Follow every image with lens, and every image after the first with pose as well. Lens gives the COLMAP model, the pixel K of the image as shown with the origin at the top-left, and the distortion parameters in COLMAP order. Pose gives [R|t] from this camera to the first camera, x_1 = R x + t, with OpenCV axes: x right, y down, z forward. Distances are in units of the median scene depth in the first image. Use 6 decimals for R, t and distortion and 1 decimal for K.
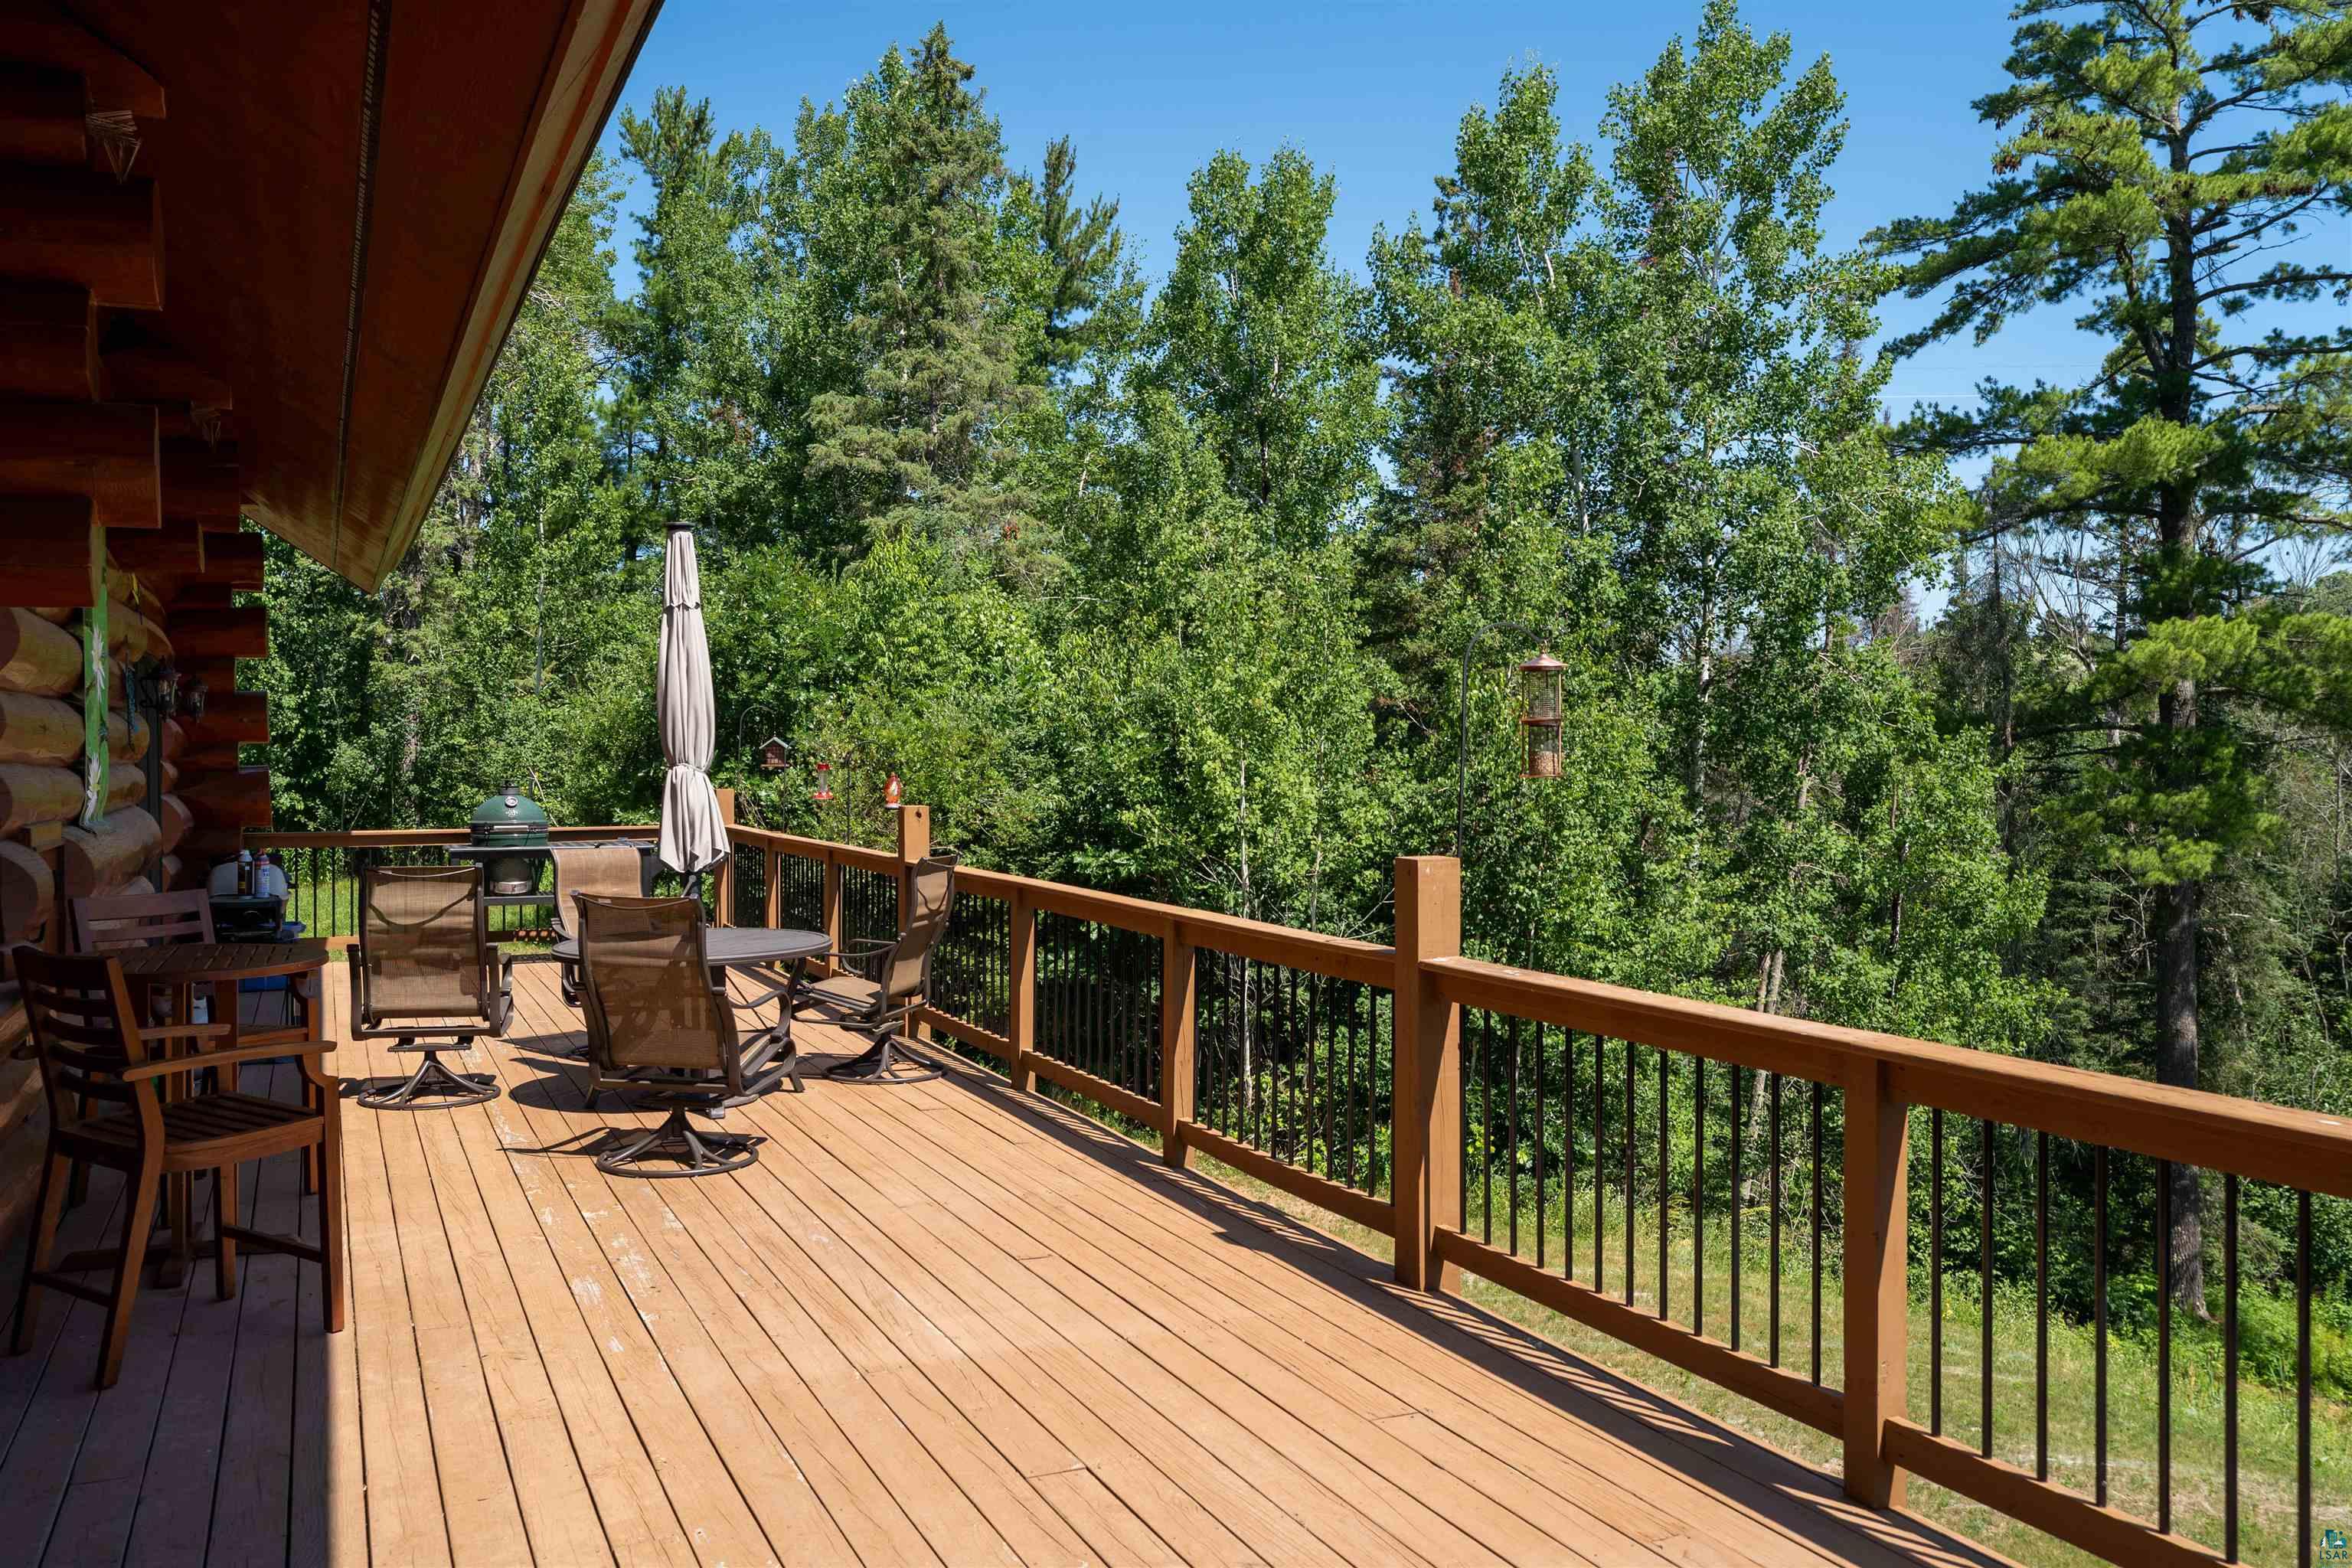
lens RADIAL K [[1903.4, 0, 1176.0], [0, 1903.4, 778.8], [0, 0, 1]] dist [0.009764, 0.006085]
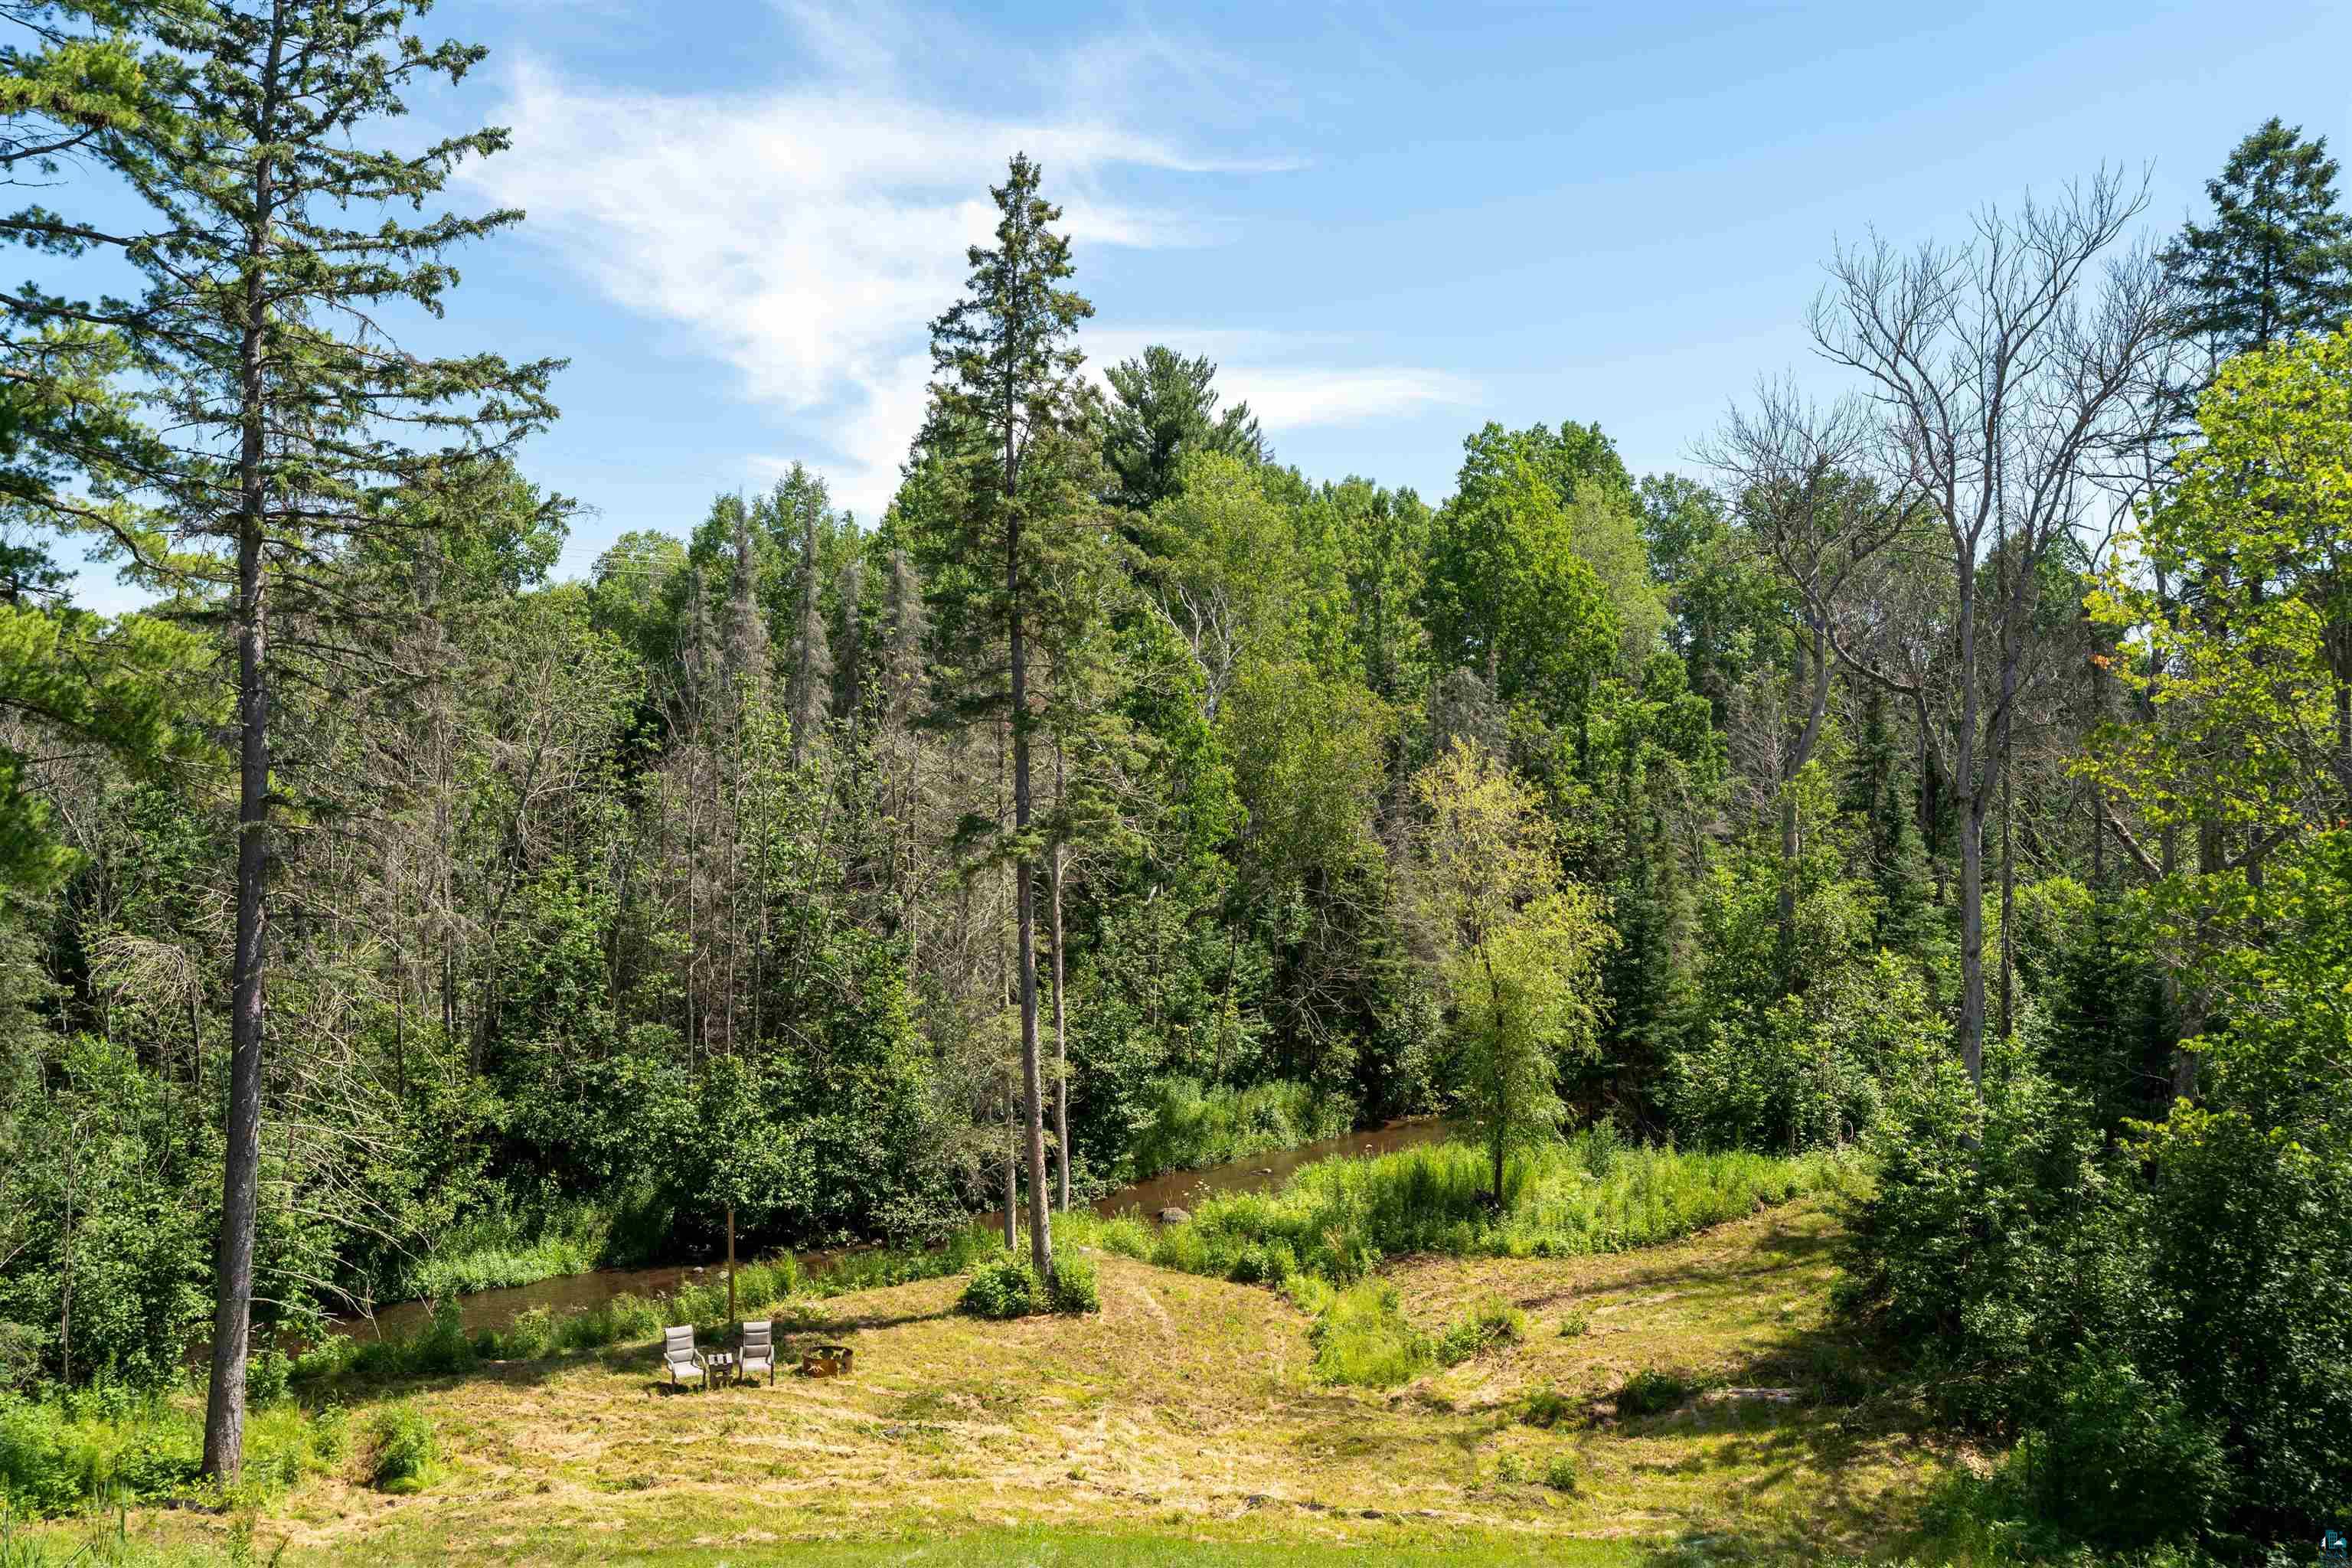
lens RADIAL K [[1903.4, 0, 1176.0], [0, 1903.4, 780.7], [0, 0, 1]] dist [0.009764, 0.006085]
pose [[0.435894, -0.005959, 0.899978, 0.022600], [0.012488, 0.999922, 0.000573, -0.004149], [-0.899911, 0.010989, 0.435934, 0.162360]]
